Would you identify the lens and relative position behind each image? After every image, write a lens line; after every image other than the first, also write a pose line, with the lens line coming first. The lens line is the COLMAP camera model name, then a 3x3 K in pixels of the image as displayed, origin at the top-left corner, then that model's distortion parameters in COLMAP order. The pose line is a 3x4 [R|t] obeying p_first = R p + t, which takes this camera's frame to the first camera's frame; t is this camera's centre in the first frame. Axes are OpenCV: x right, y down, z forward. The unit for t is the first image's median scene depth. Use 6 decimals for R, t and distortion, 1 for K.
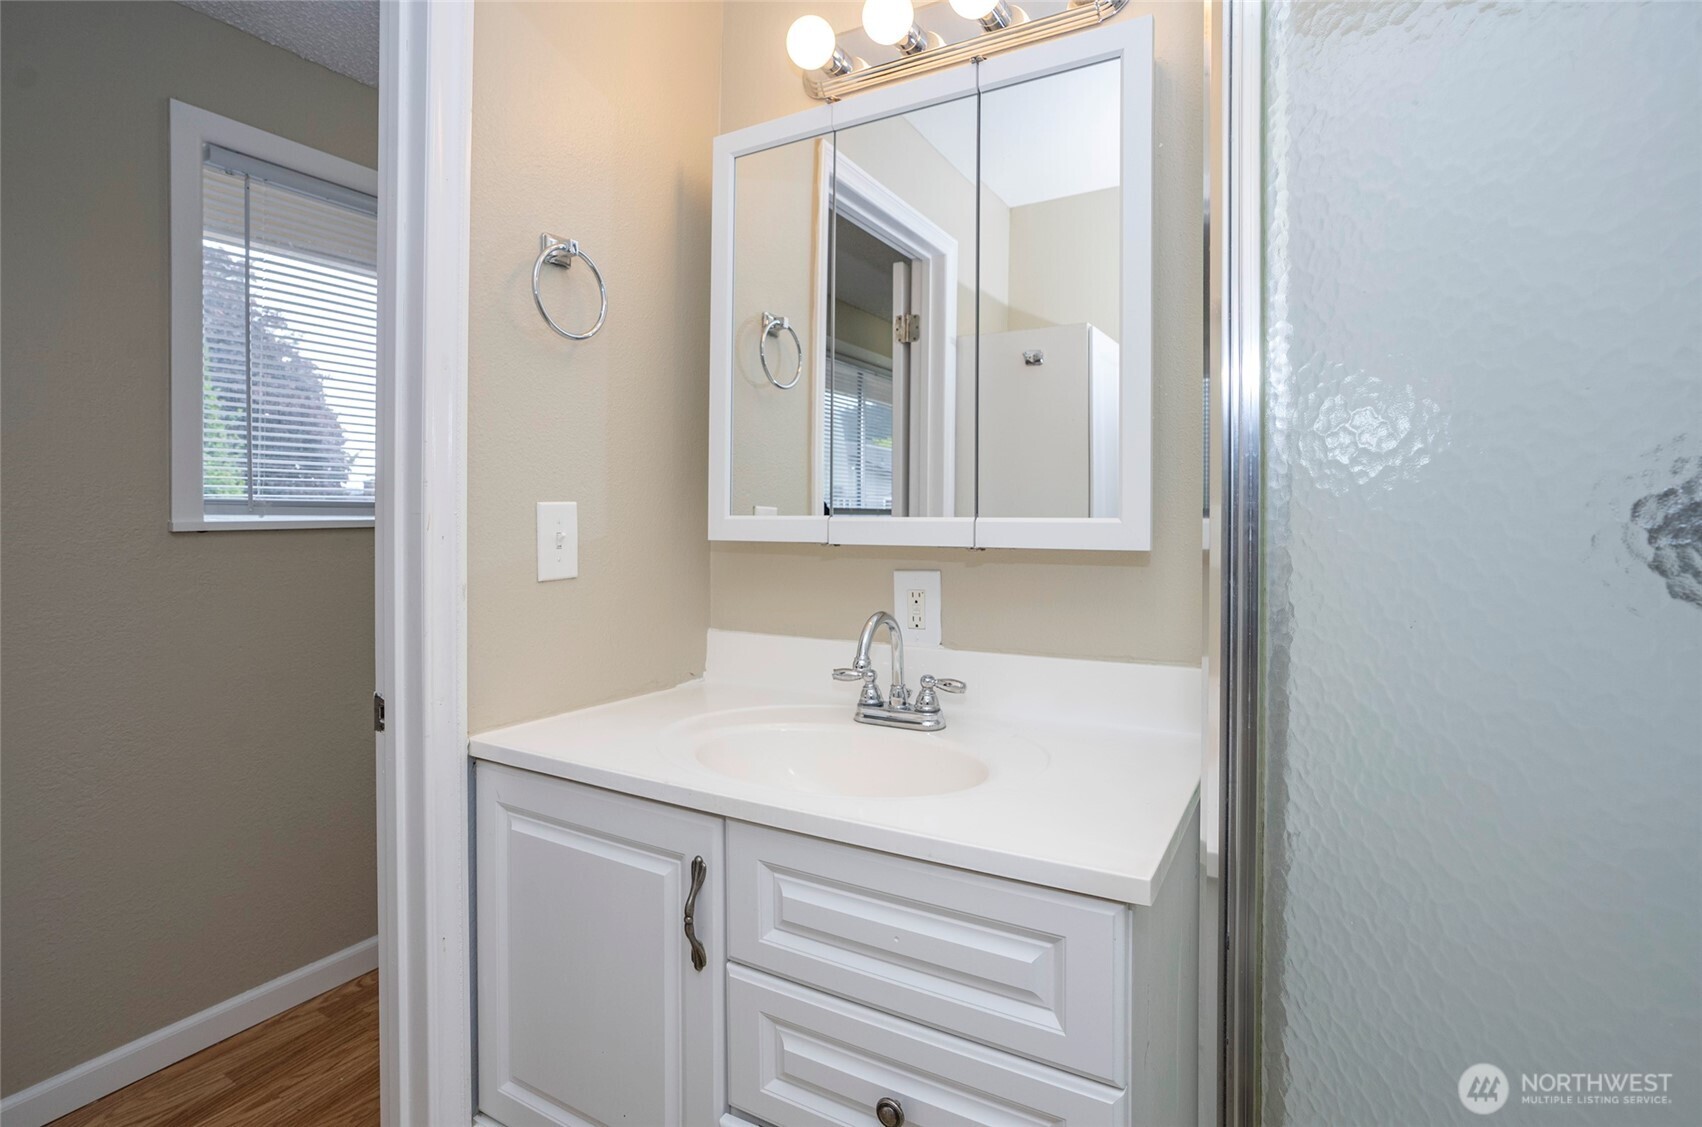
lens RADIAL K [[837.8, 0, 852.9], [0, 837.8, 552.4], [0, 0, 1]] dist [-0.068505, 0.026599]
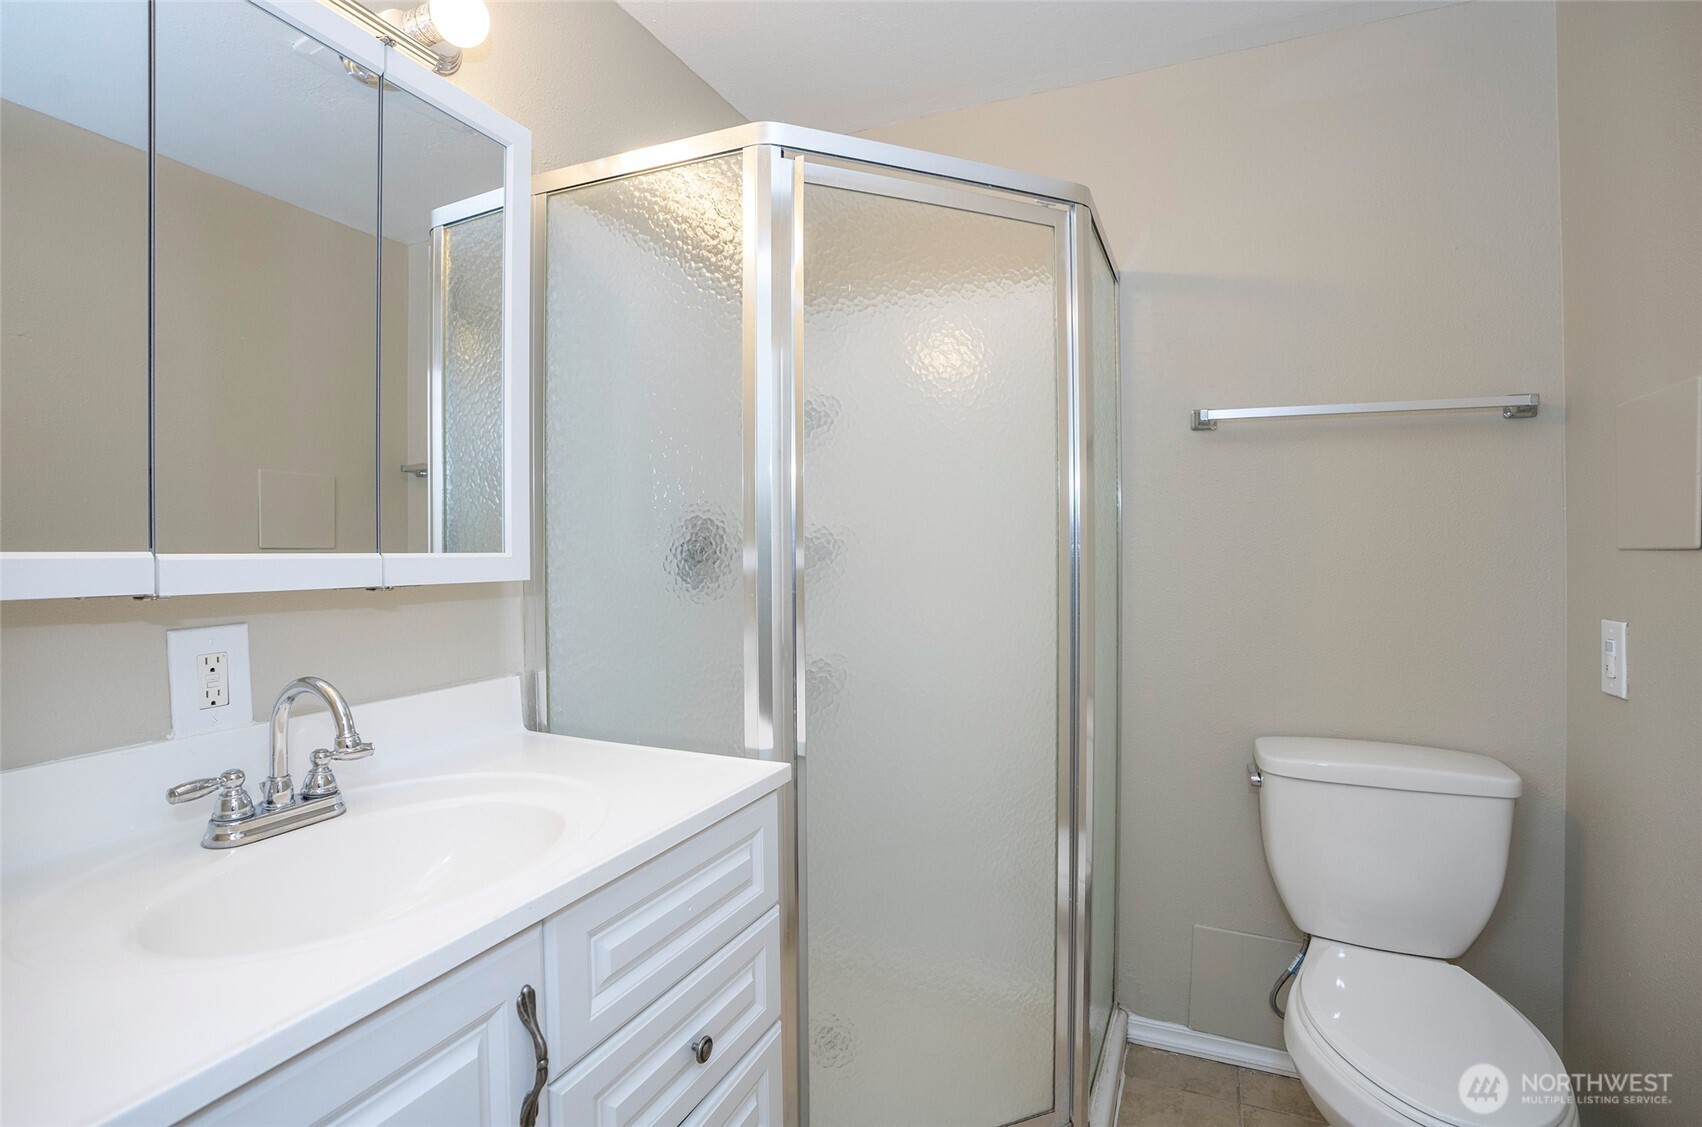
lens RADIAL K [[837.8, 0, 852.9], [0, 837.8, 552.4], [0, 0, 1]] dist [-0.068505, 0.026599]
pose [[-0.123172, -0.006743, 0.992362, -0.743956], [0.039616, 0.999146, 0.011706, -0.031131], [-0.991594, 0.040755, -0.122799, 0.578891]]
